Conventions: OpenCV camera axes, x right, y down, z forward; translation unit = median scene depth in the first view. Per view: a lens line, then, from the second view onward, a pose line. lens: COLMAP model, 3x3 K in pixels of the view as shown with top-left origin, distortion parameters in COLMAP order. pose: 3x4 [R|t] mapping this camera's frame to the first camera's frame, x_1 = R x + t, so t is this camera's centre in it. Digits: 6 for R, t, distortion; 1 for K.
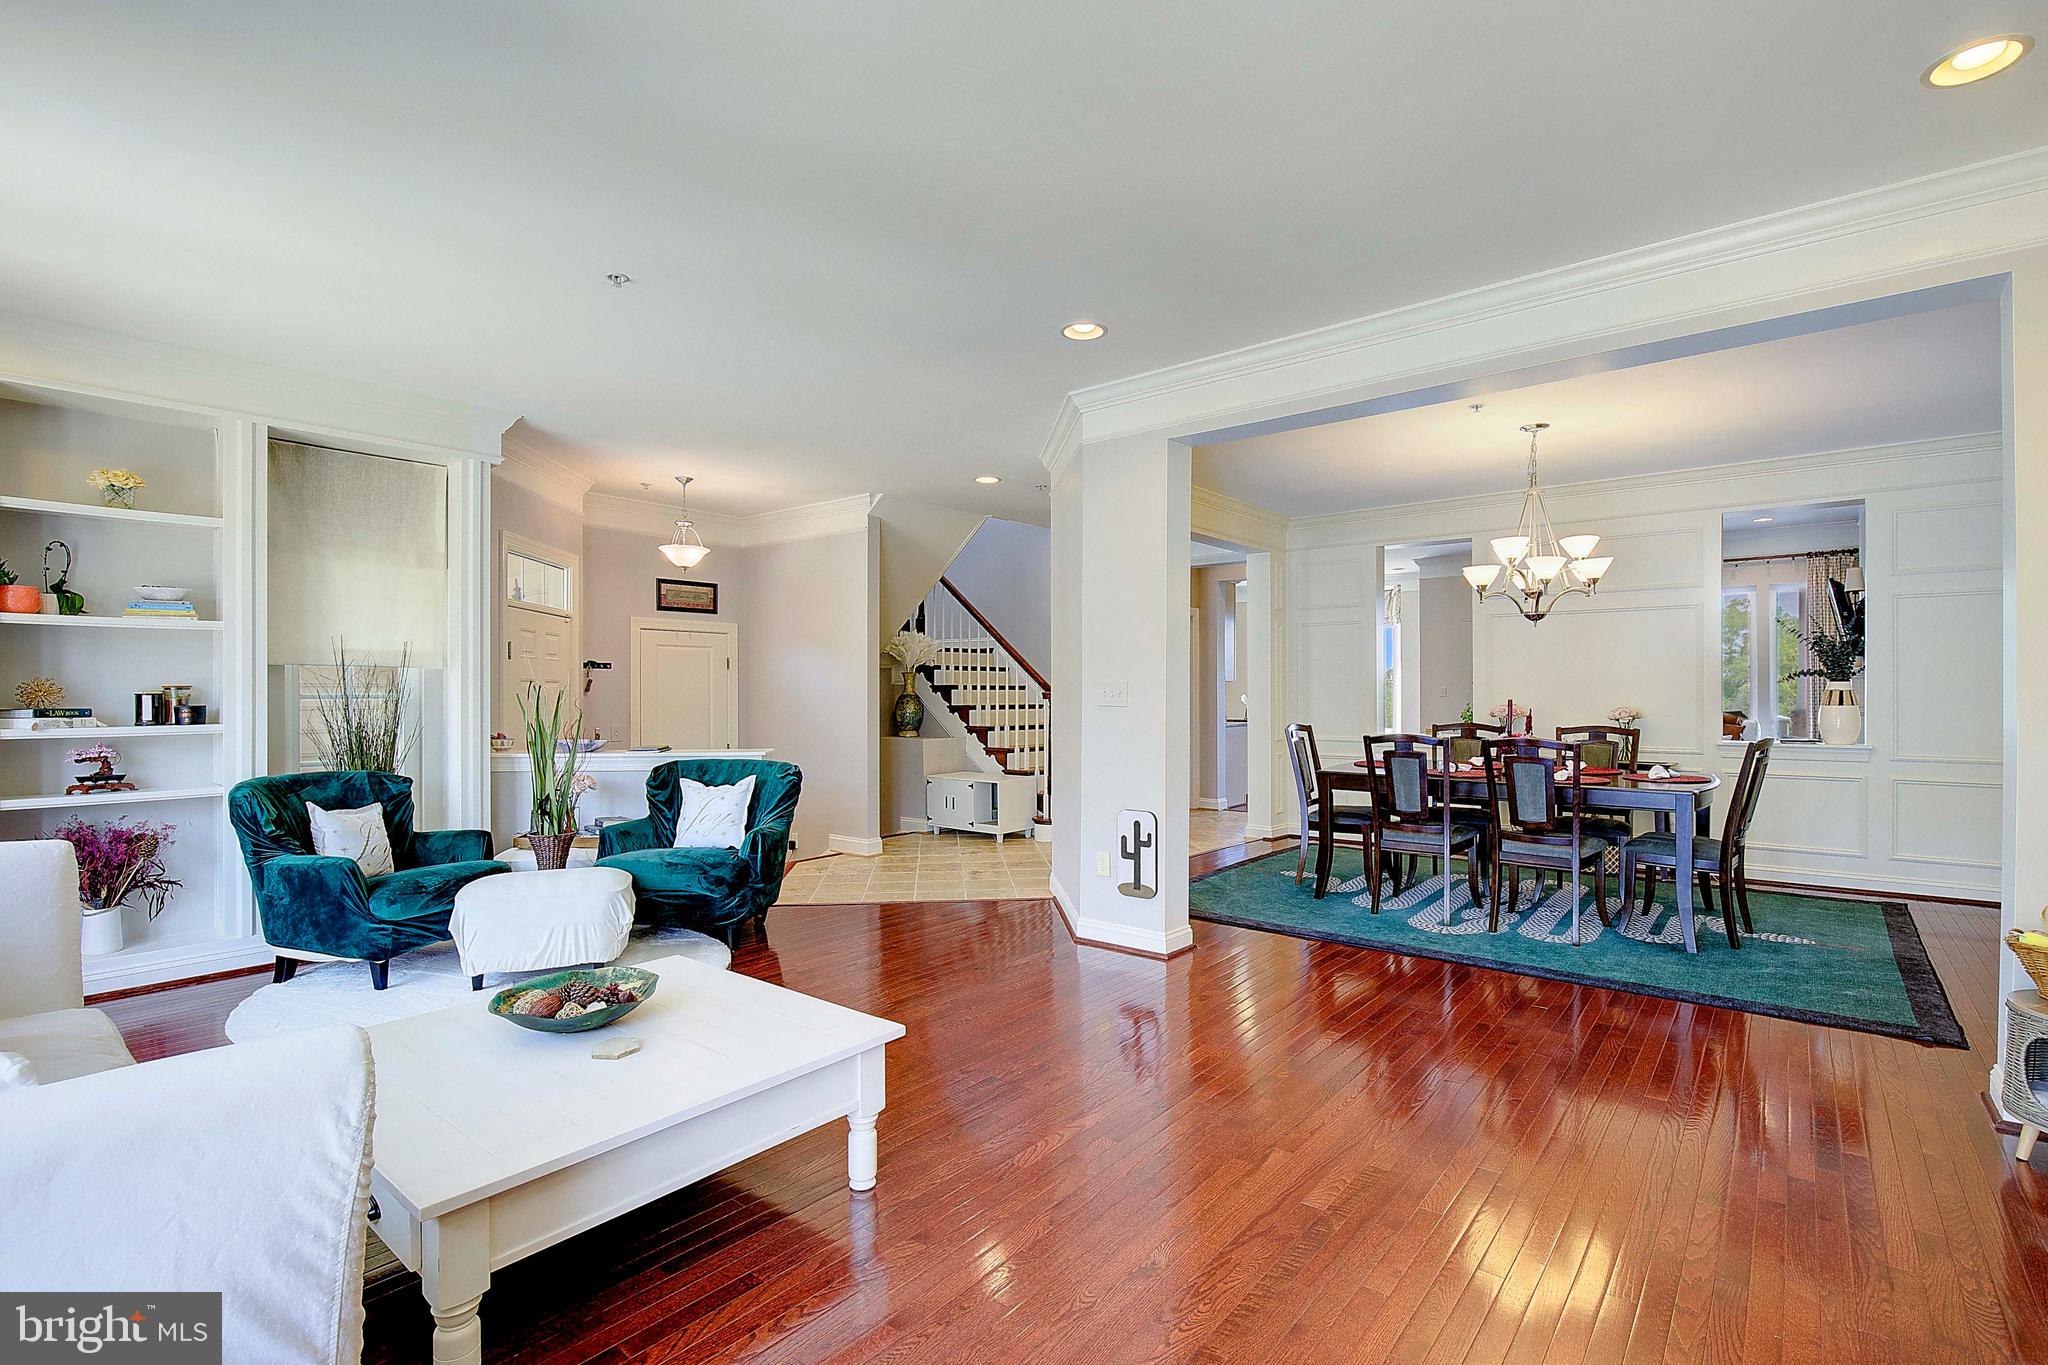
lens RADIAL K [[941.9, 0, 1030.6], [0, 941.9, 686.4], [0, 0, 1]] dist [-0.004374, -0.004093]
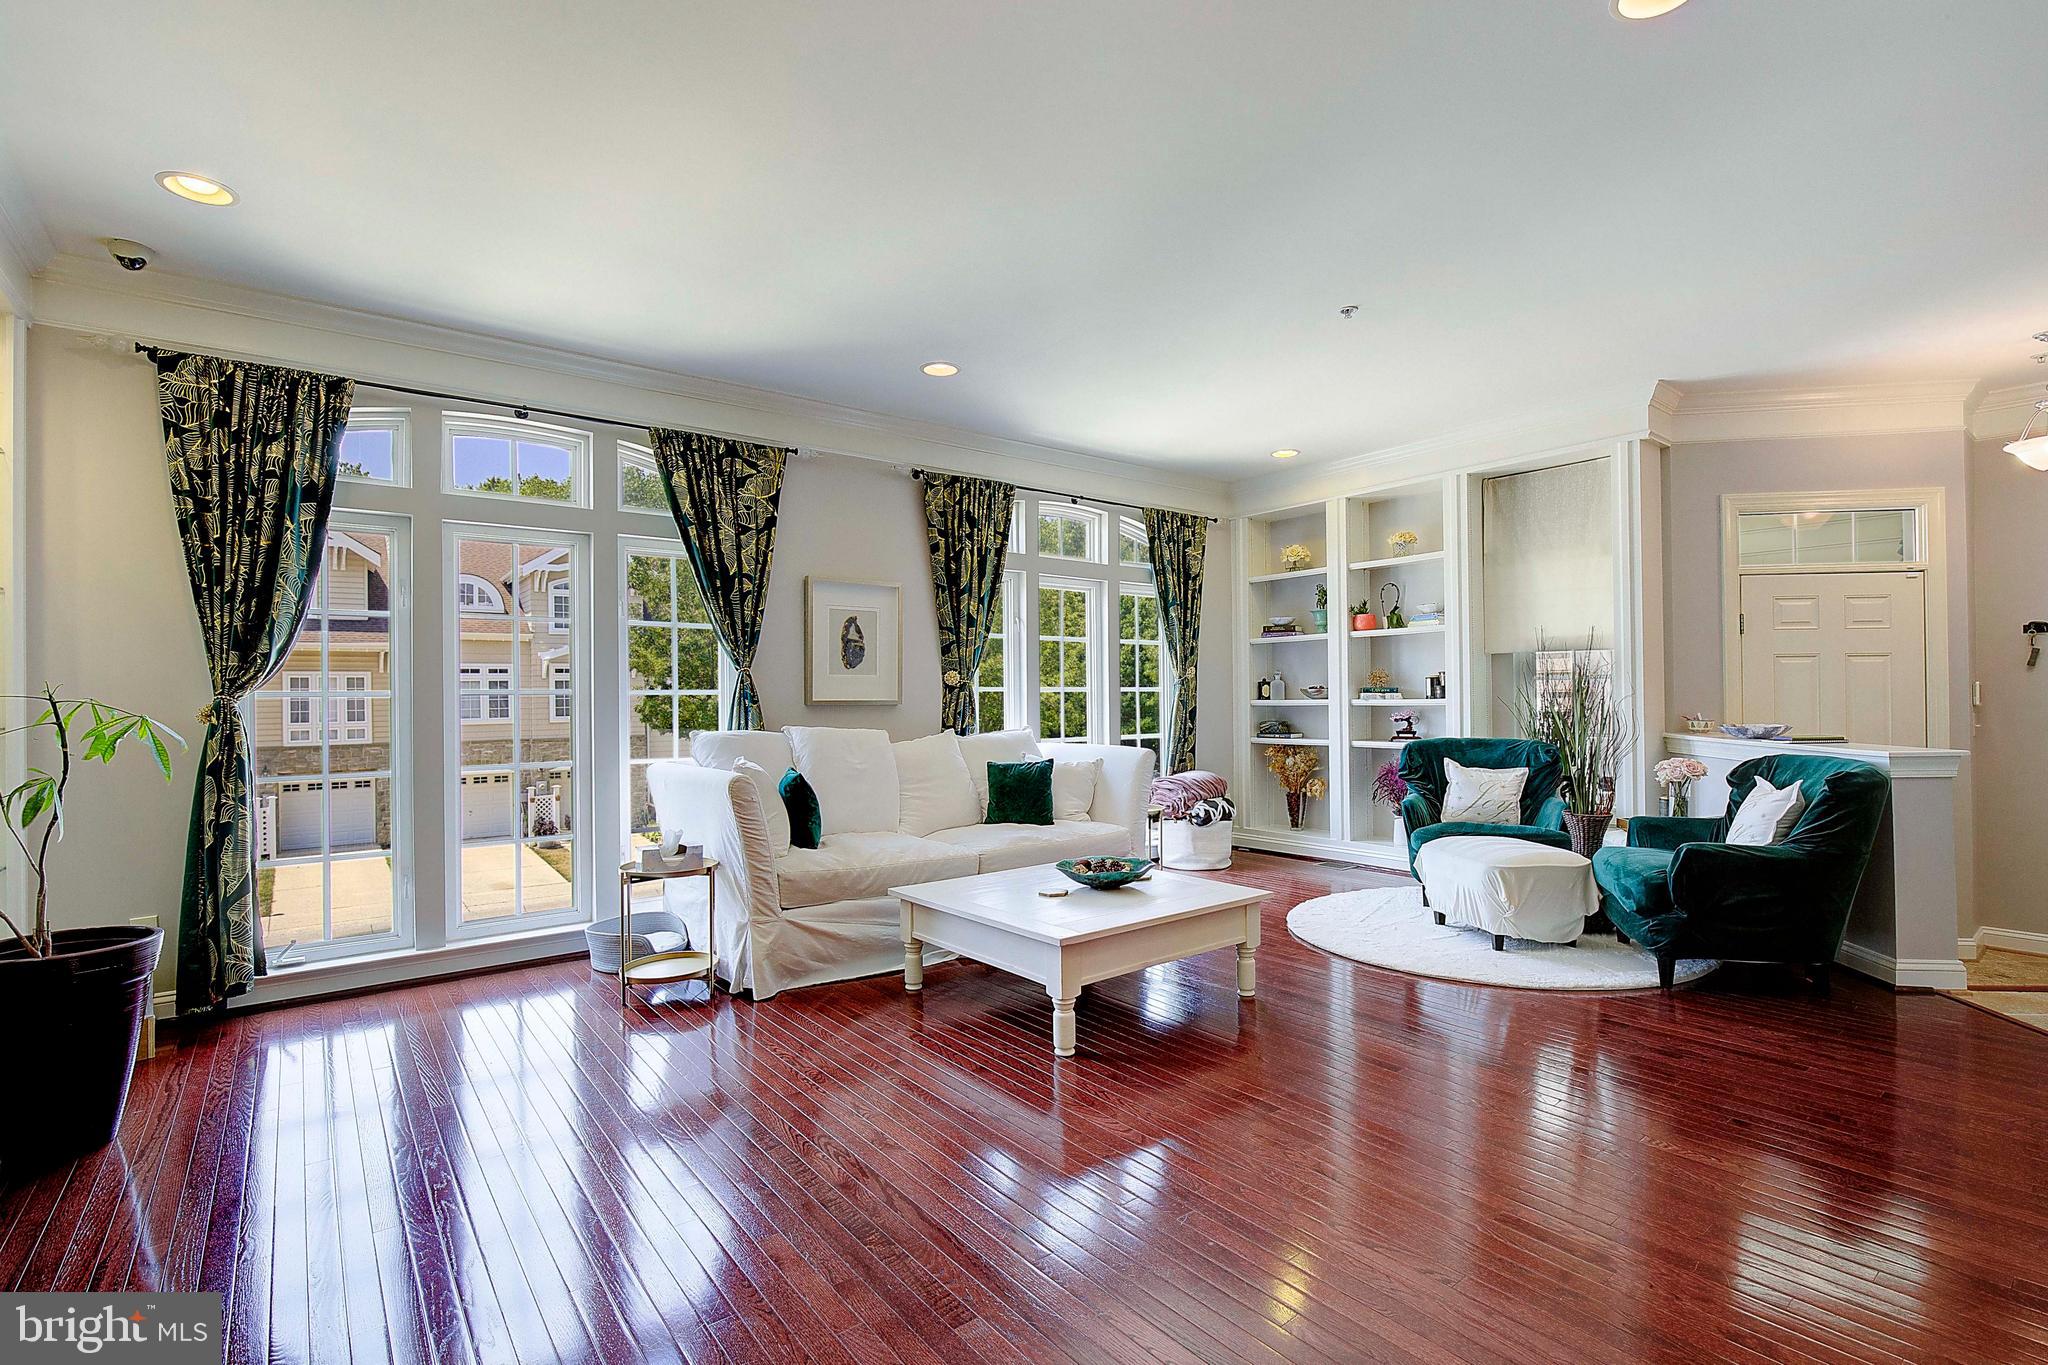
lens RADIAL K [[941.9, 0, 1053.1], [0, 941.9, 688.9], [0, 0, 1]] dist [-0.004374, -0.004093]
pose [[-0.197182, 0.000211, -0.980367, 0.582285], [0.017960, 0.999833, -0.003397, 0.019280], [0.980202, -0.018278, -0.197153, 0.655992]]
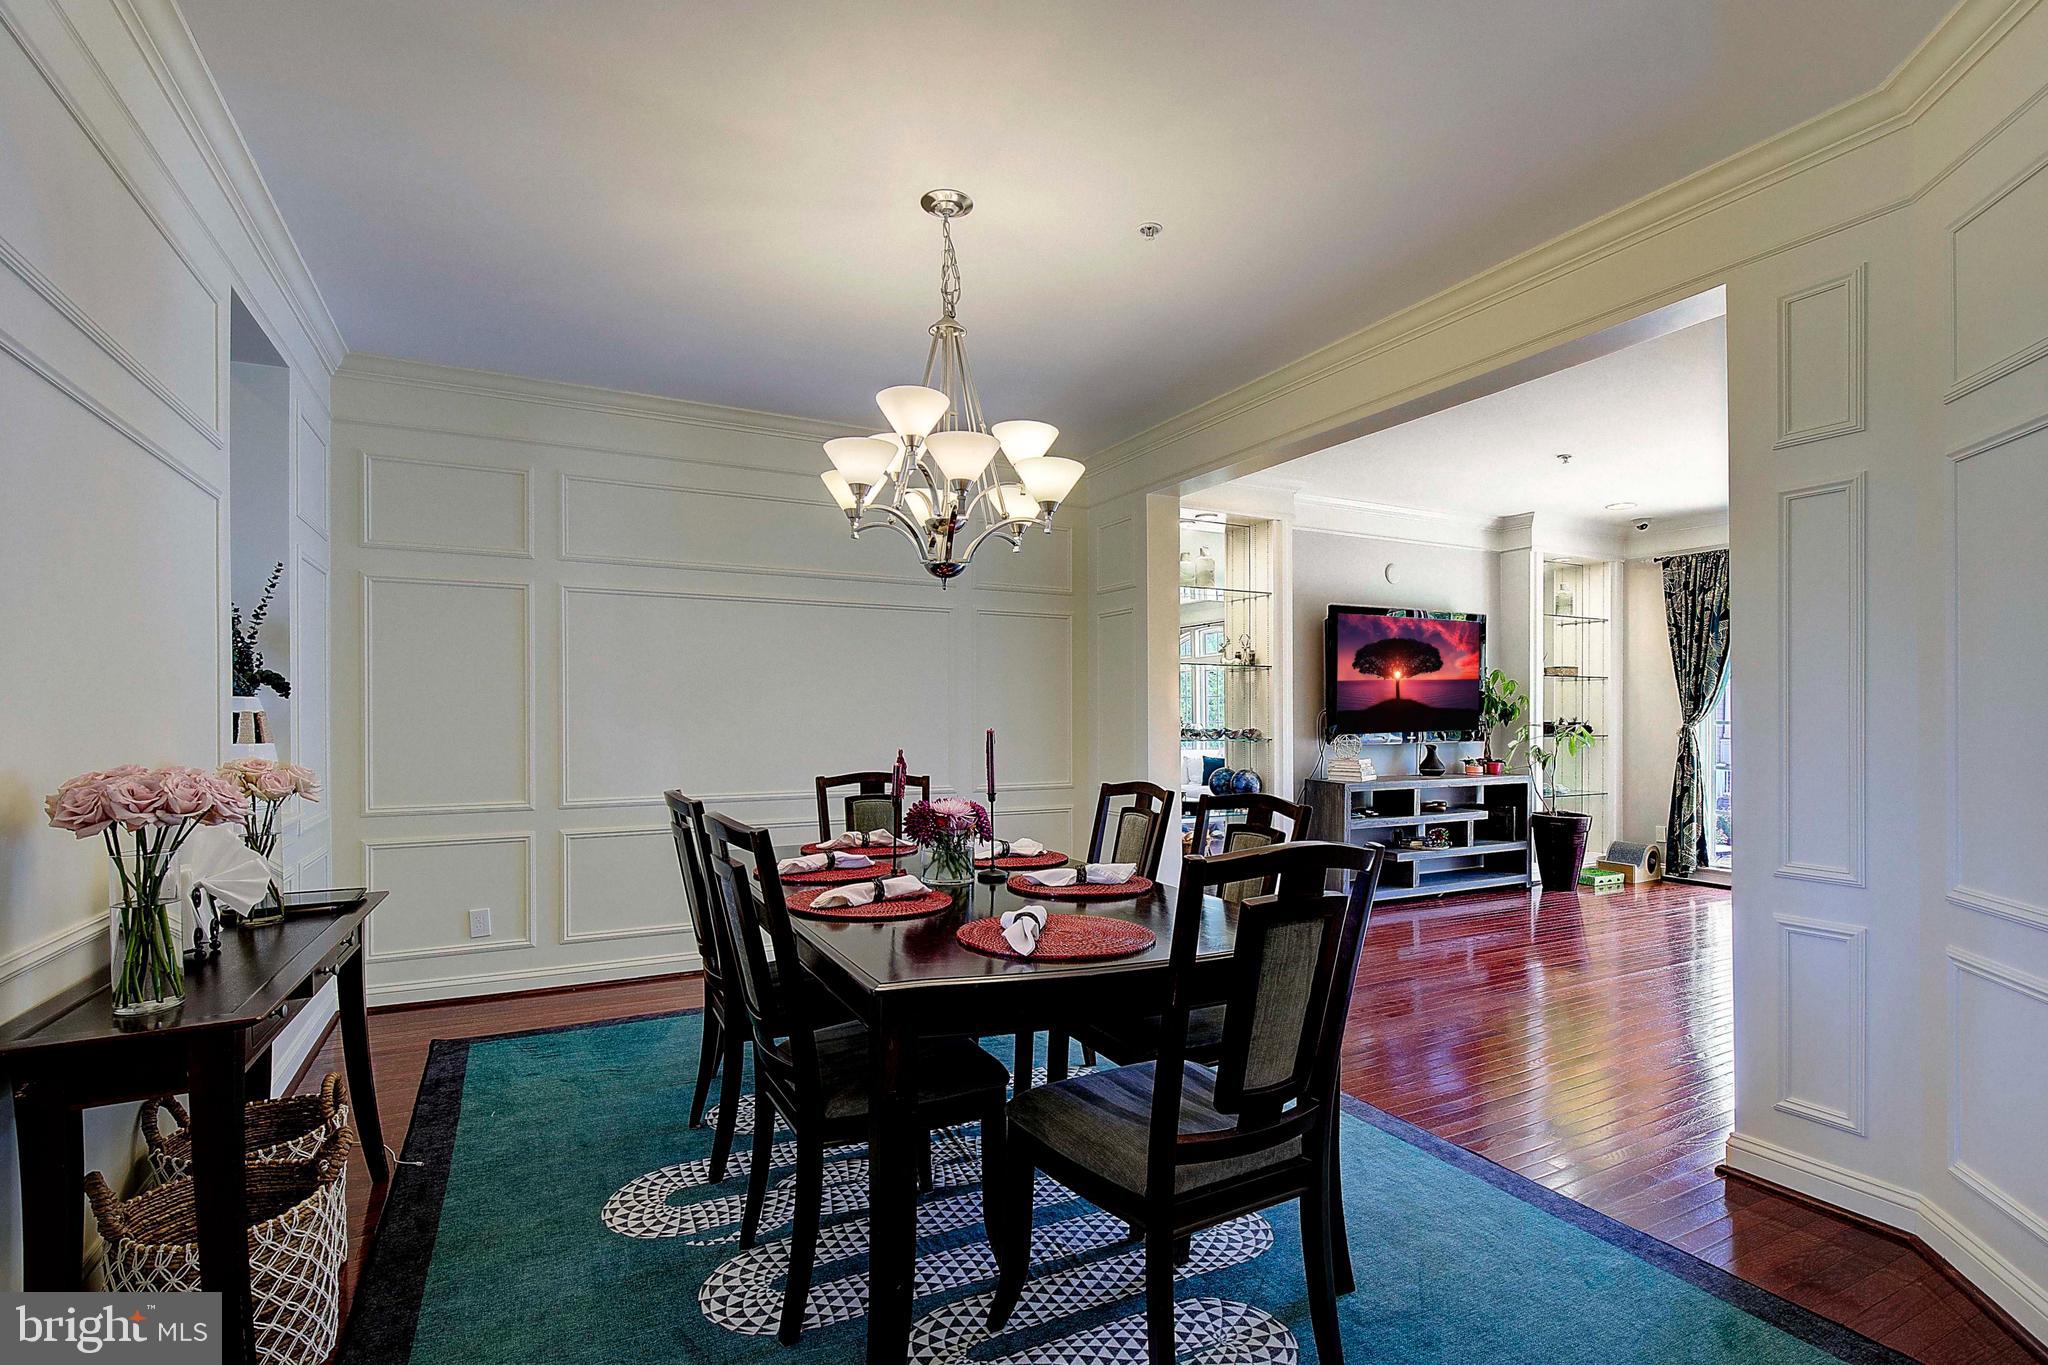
lens RADIAL K [[941.9, 0, 1005.6], [0, 941.9, 714.6], [0, 0, 1]] dist [-0.004374, -0.004093]
pose [[-0.915273, 0.001722, 0.402831, 0.366761], [-0.000395, 0.999987, -0.005172, 0.004179], [-0.402834, -0.004893, -0.915260, 1.707785]]
